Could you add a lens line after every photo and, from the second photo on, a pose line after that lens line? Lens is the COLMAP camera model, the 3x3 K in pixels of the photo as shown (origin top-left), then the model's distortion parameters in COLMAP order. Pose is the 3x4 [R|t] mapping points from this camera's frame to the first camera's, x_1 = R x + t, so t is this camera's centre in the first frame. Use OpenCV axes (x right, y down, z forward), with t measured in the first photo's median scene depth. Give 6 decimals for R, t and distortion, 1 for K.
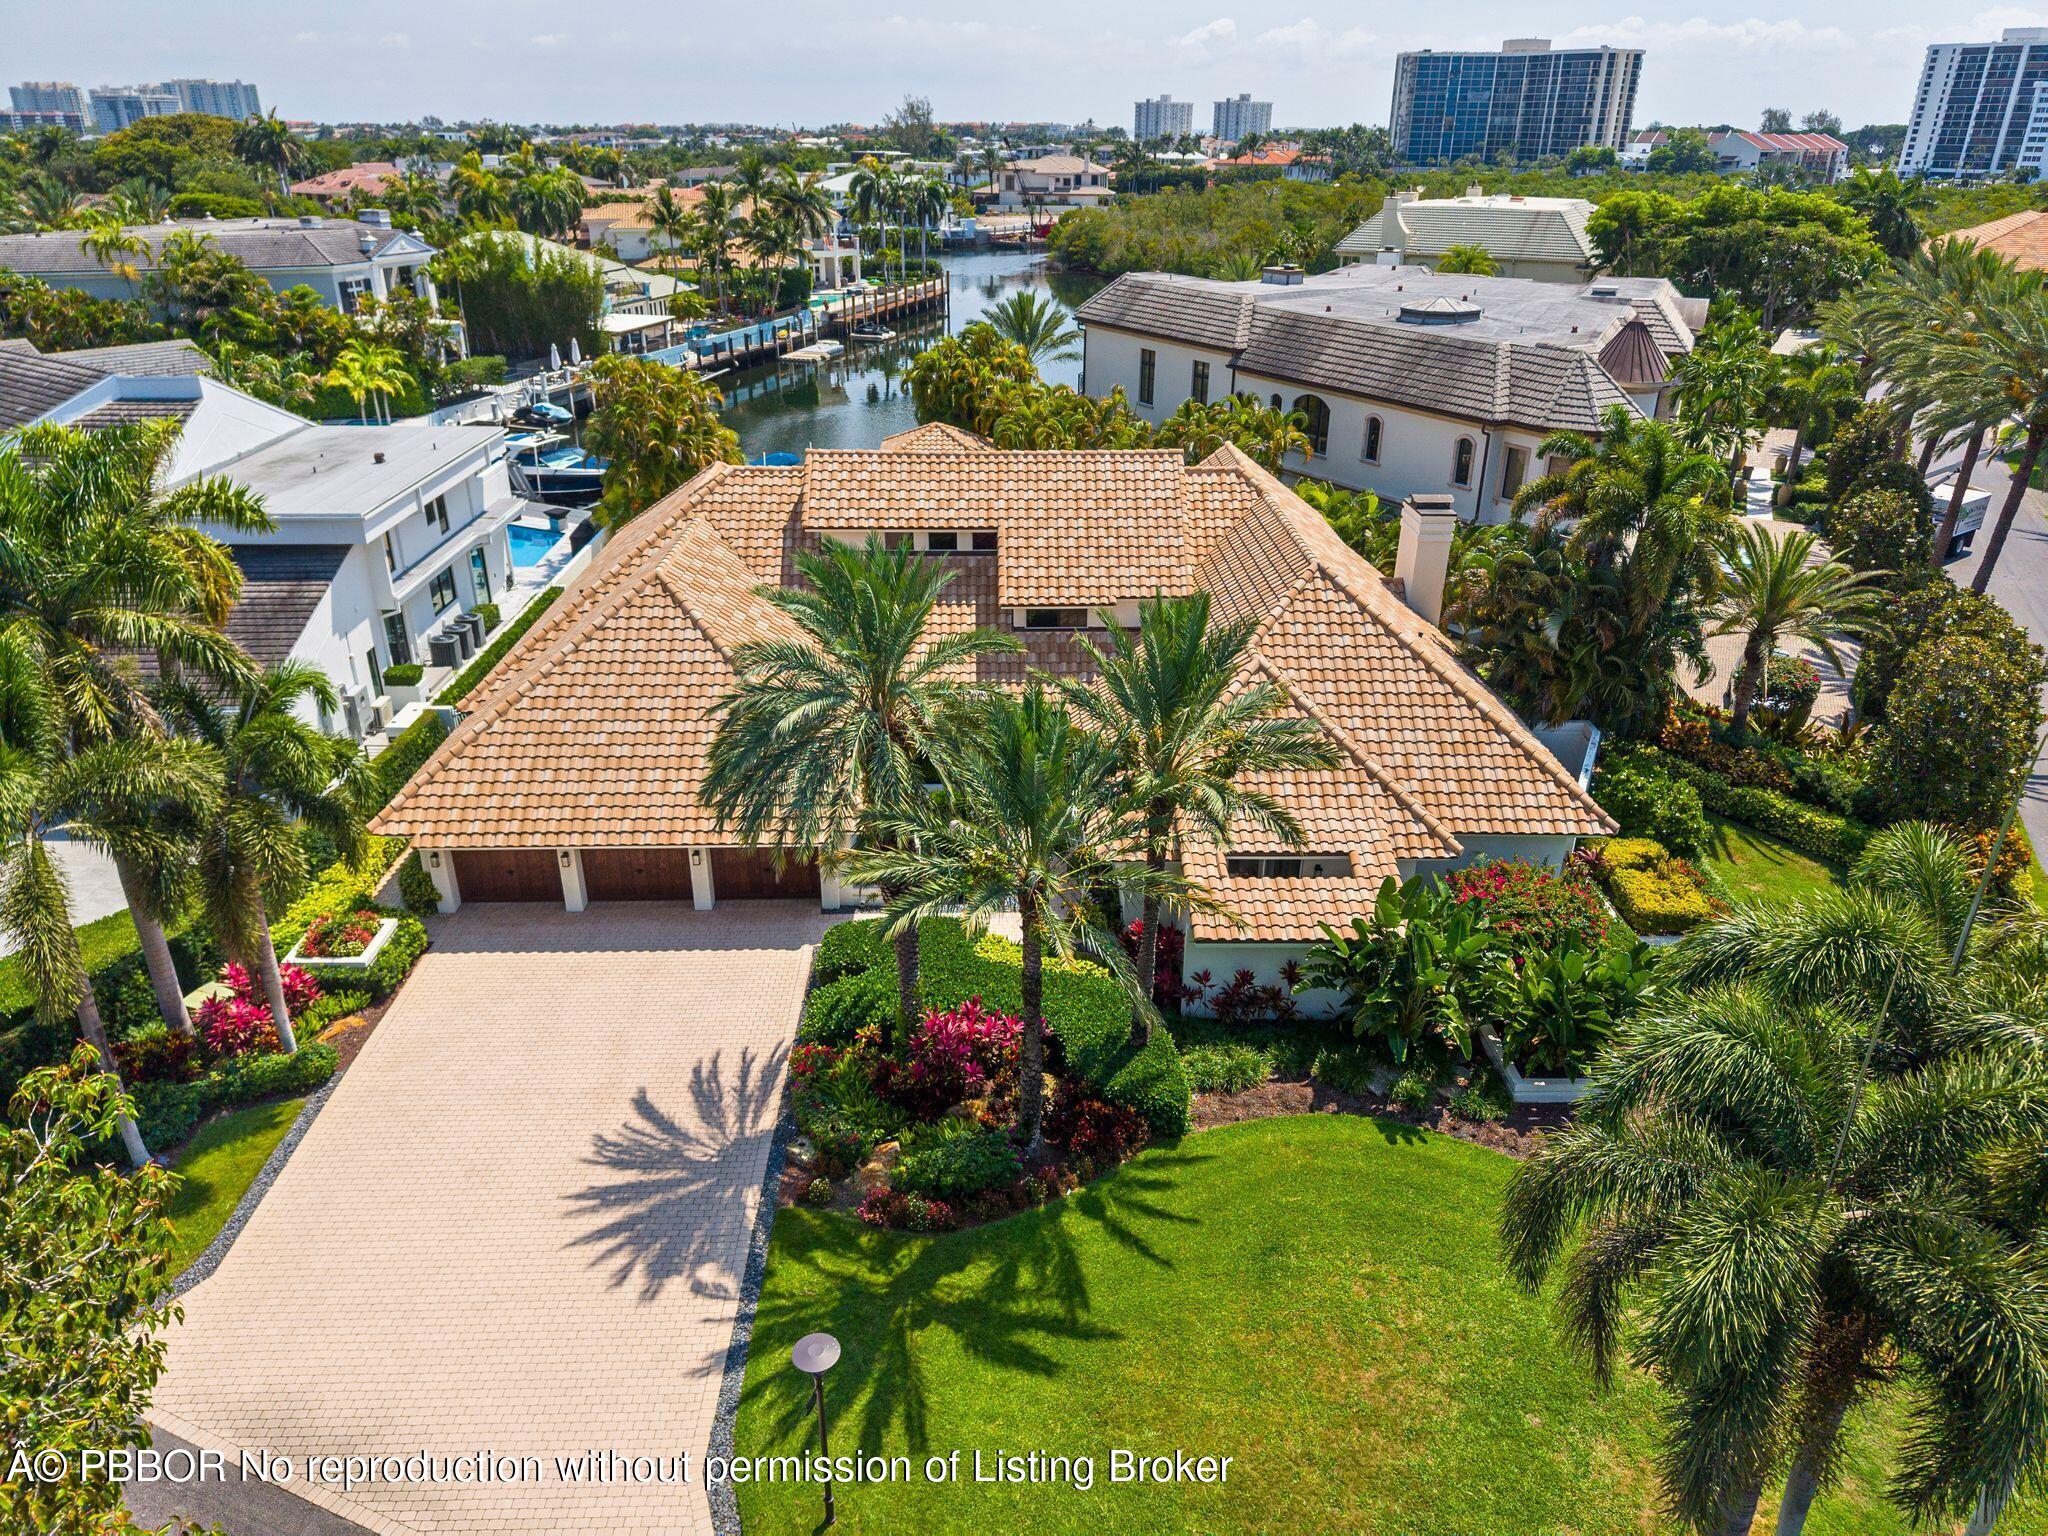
lens RADIAL K [[1385.1, 0, 1013.2], [0, 1385.1, 770.5], [0, 0, 1]] dist [0.000545, -0.002704]
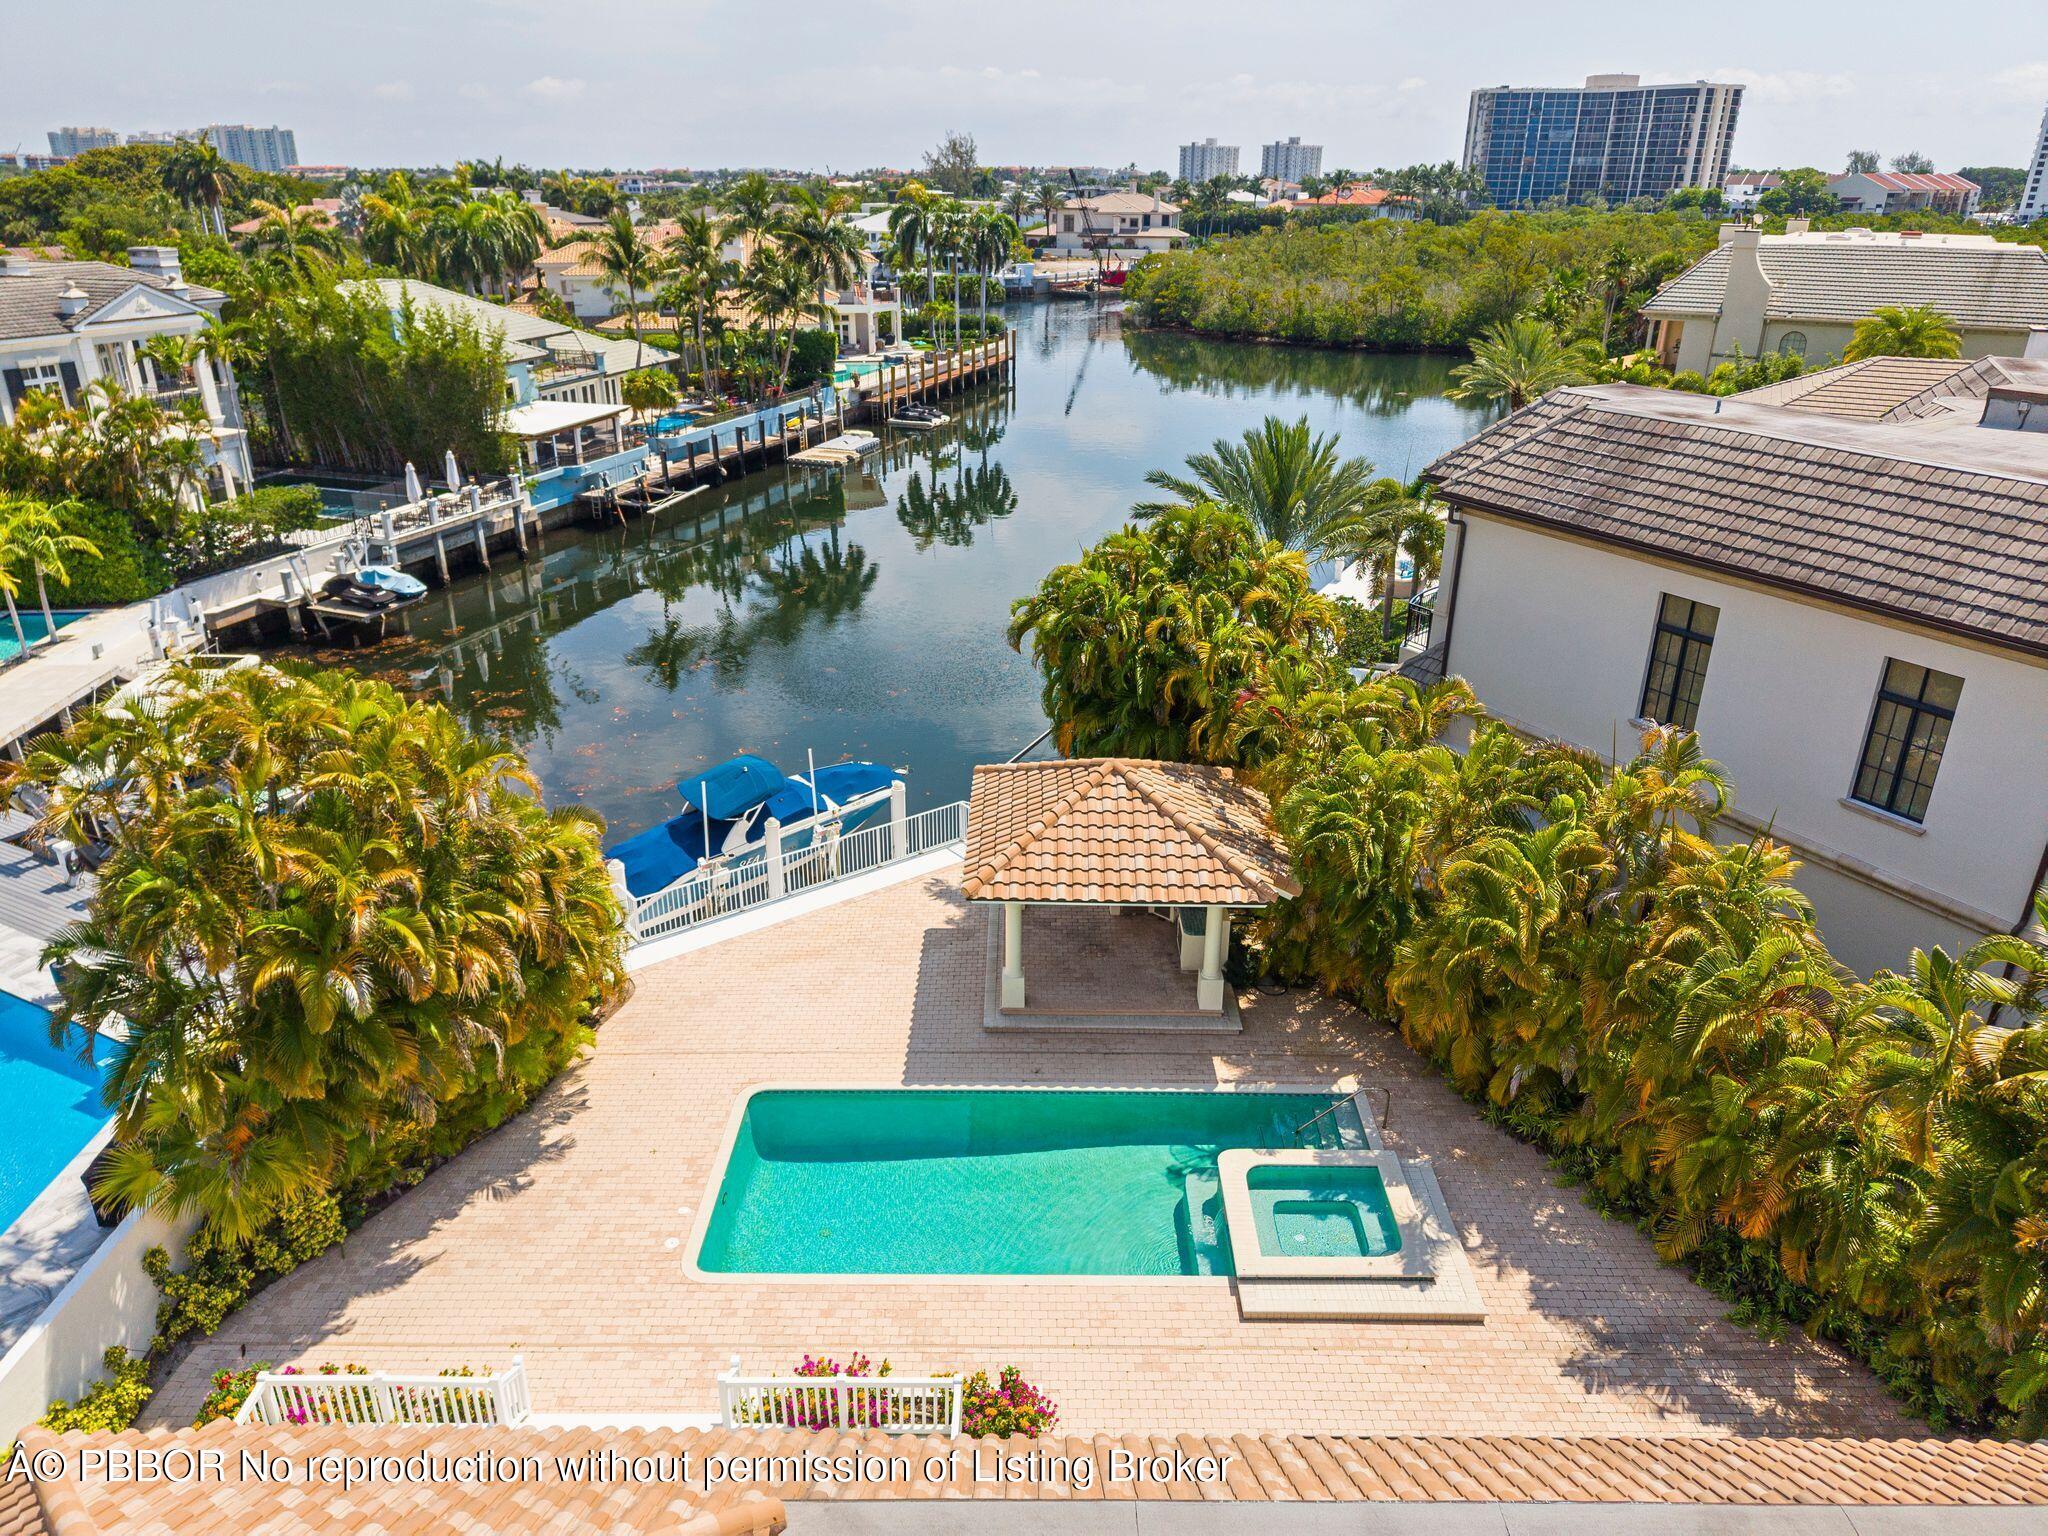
lens RADIAL K [[1383.8, 0, 1024.0], [0, 1383.8, 768.0], [0, 0, 1]] dist [0.000712, -0.002262]
pose [[0.999893, 0.006561, -0.013073, -0.031143], [-0.006953, 0.999520, -0.030190, -0.096463], [0.012869, 0.030278, 0.999459, 0.243948]]
